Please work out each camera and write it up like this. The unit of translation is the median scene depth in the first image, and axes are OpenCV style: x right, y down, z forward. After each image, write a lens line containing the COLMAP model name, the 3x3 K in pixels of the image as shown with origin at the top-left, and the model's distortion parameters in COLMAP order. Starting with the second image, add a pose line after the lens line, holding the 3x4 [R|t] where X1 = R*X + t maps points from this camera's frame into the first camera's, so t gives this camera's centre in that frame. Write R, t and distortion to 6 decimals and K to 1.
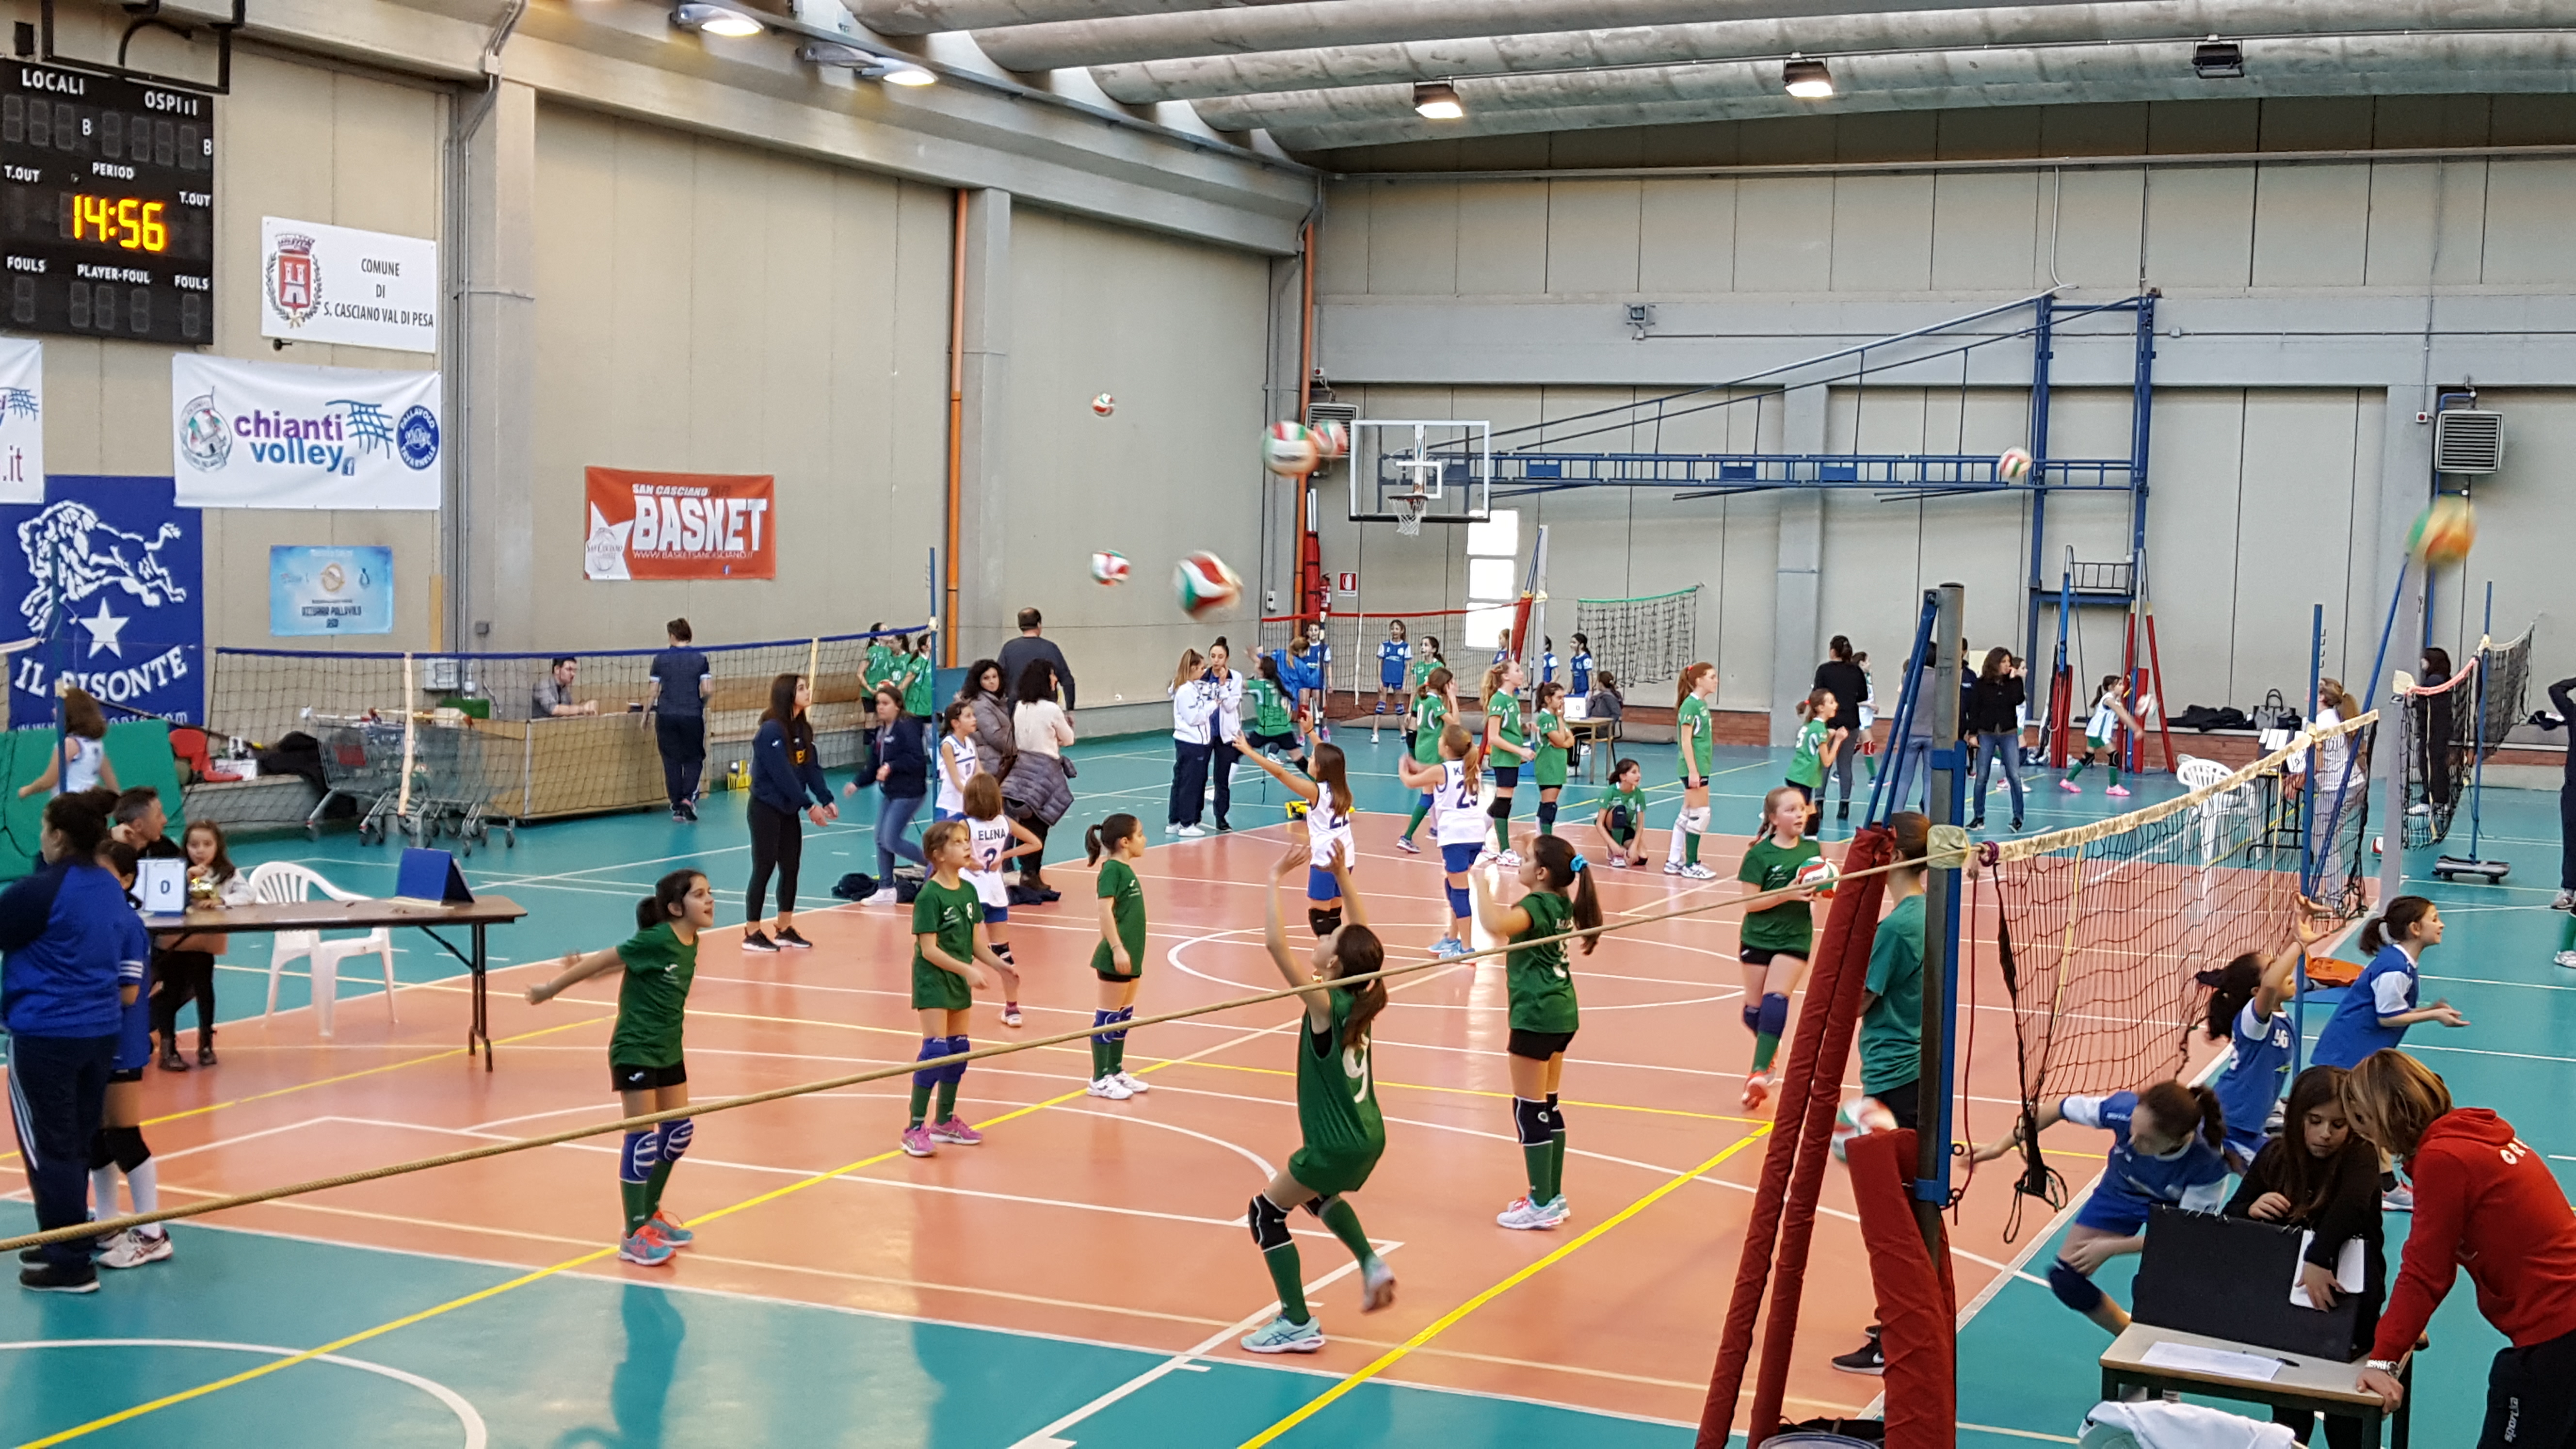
lens RADIAL K [[3284.9, 0, 1297.4], [0, 3284.9, 727.4], [0, 0, 1]] dist [0.195136, -0.380607]
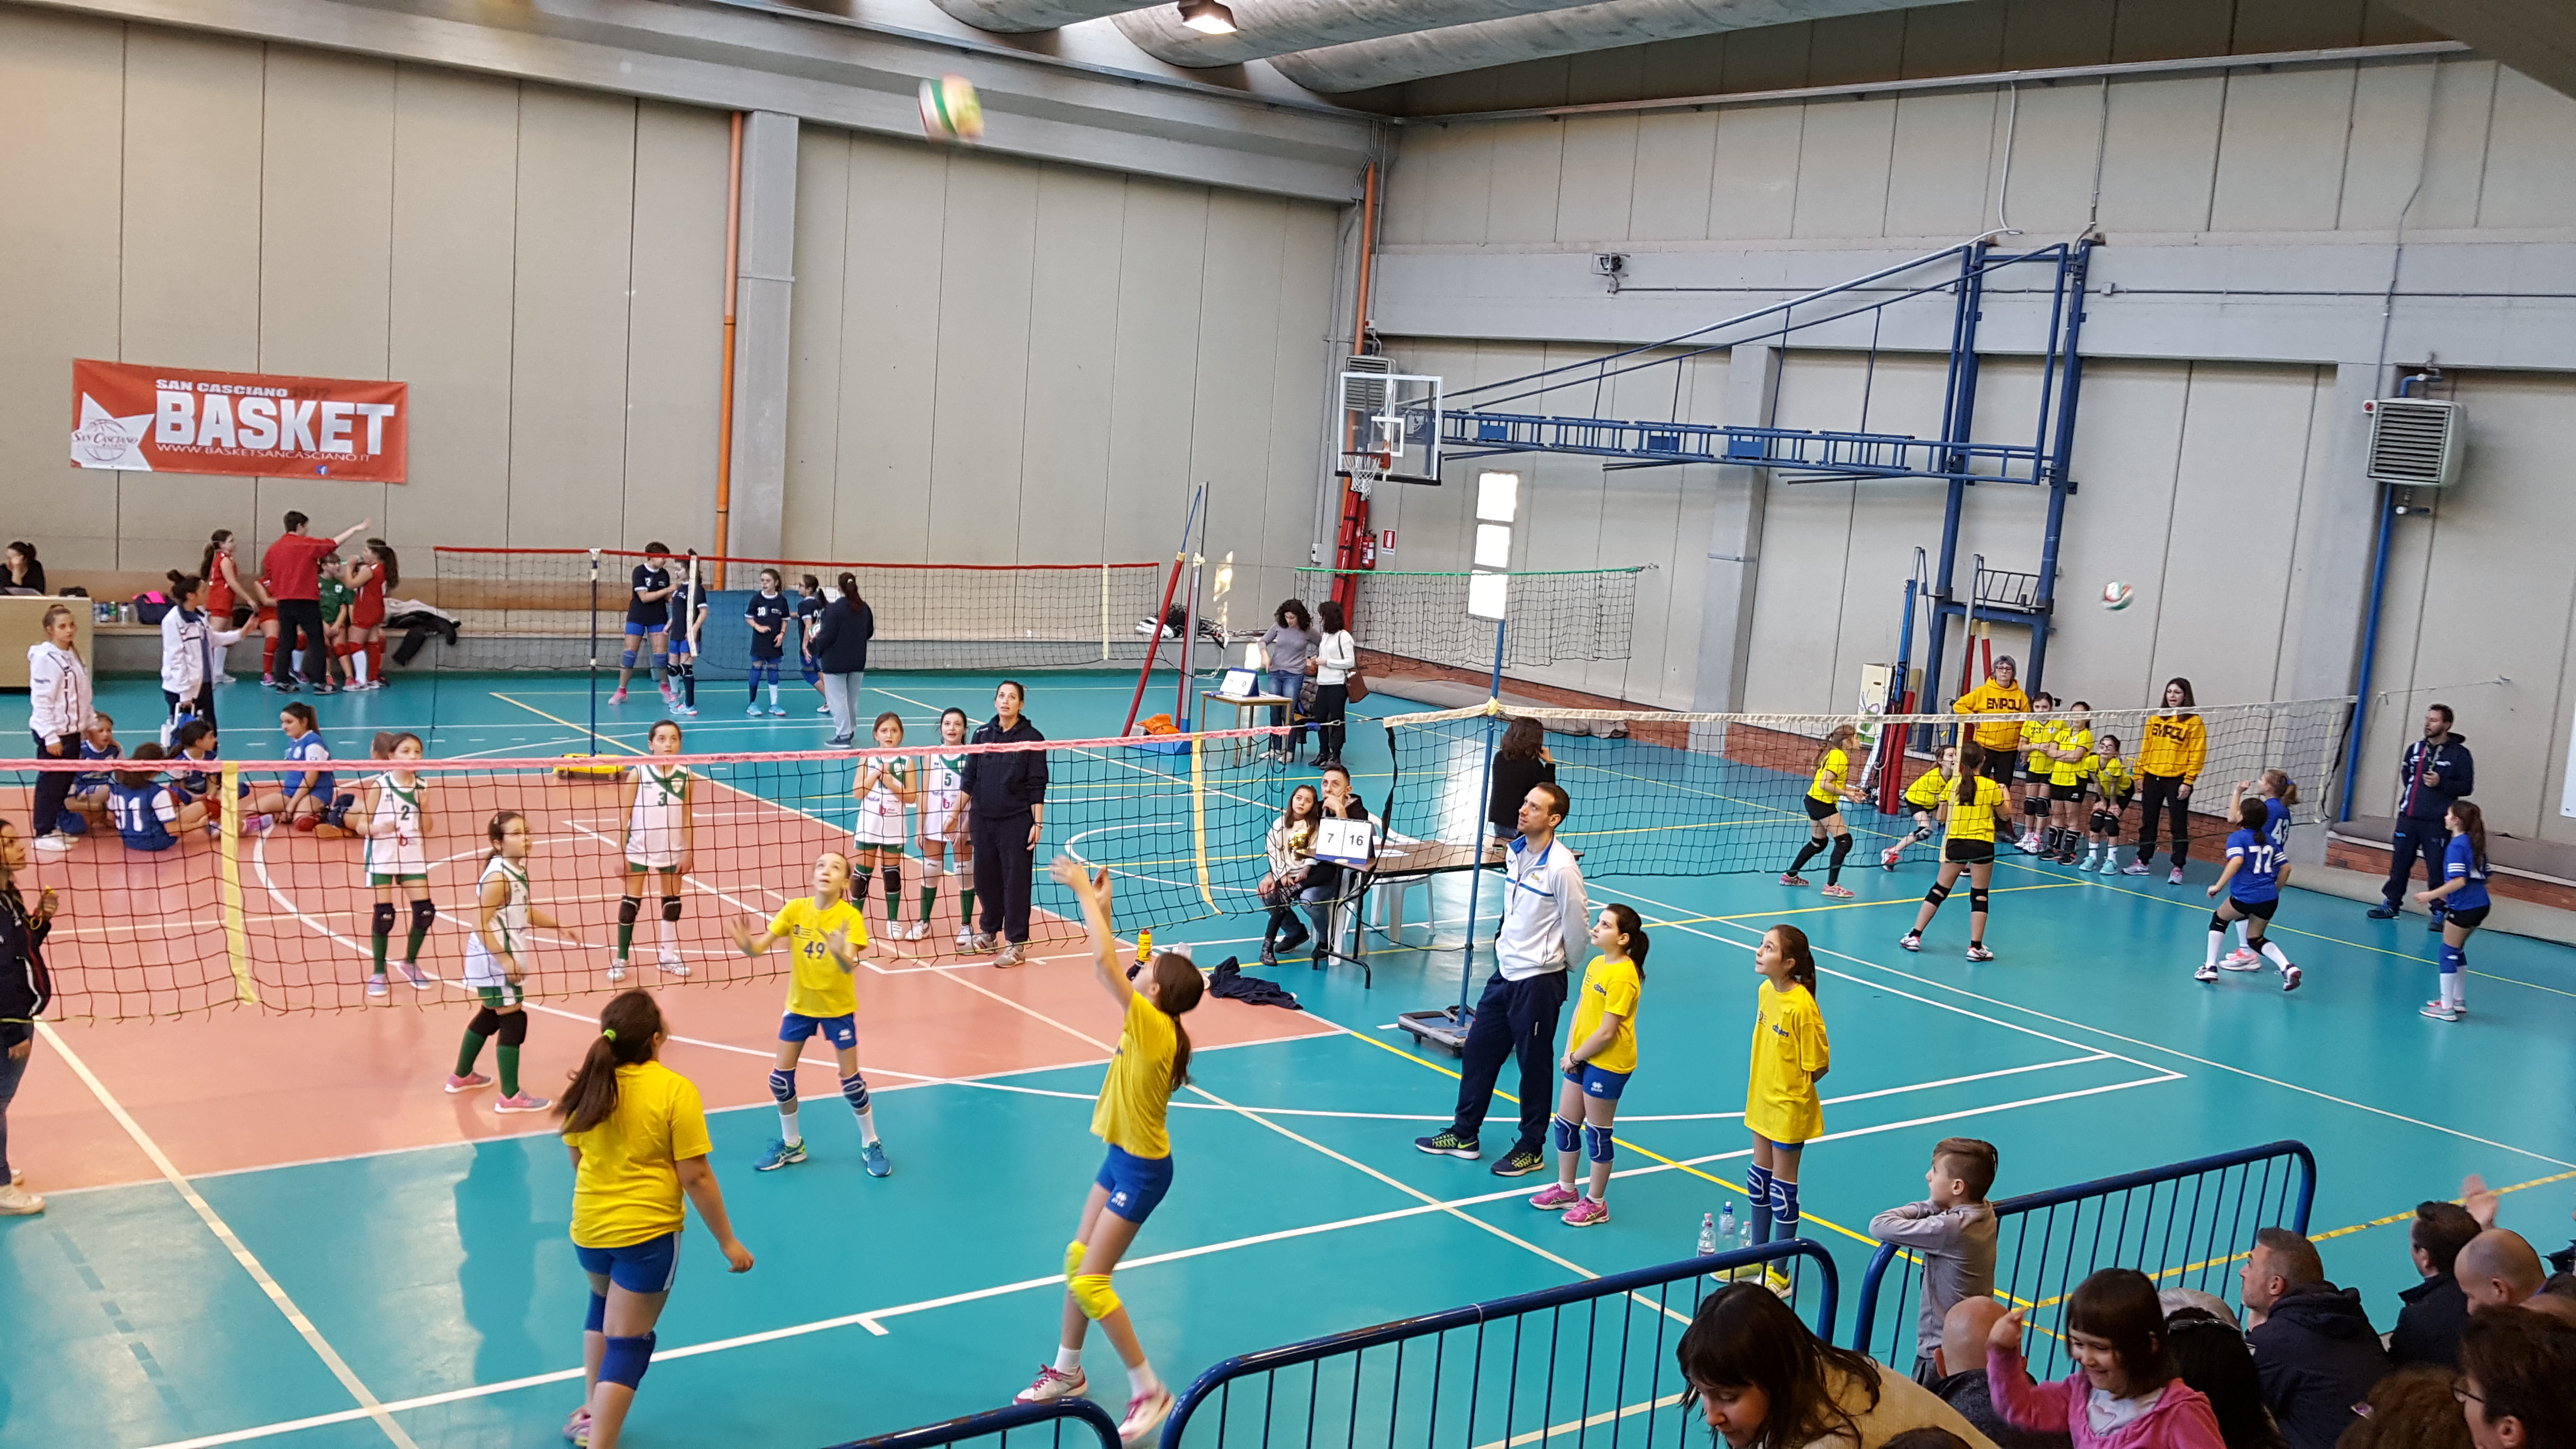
lens RADIAL K [[2442.1, 0, 1349.8], [0, 2442.1, 765.6], [0, 0, 1]] dist [0.166109, -0.296887]
pose [[0.869940, 0.110547, -0.480608, 0.401927], [-0.084865, 0.993572, 0.074923, -0.033882], [0.485801, -0.024392, 0.873729, 0.384124]]
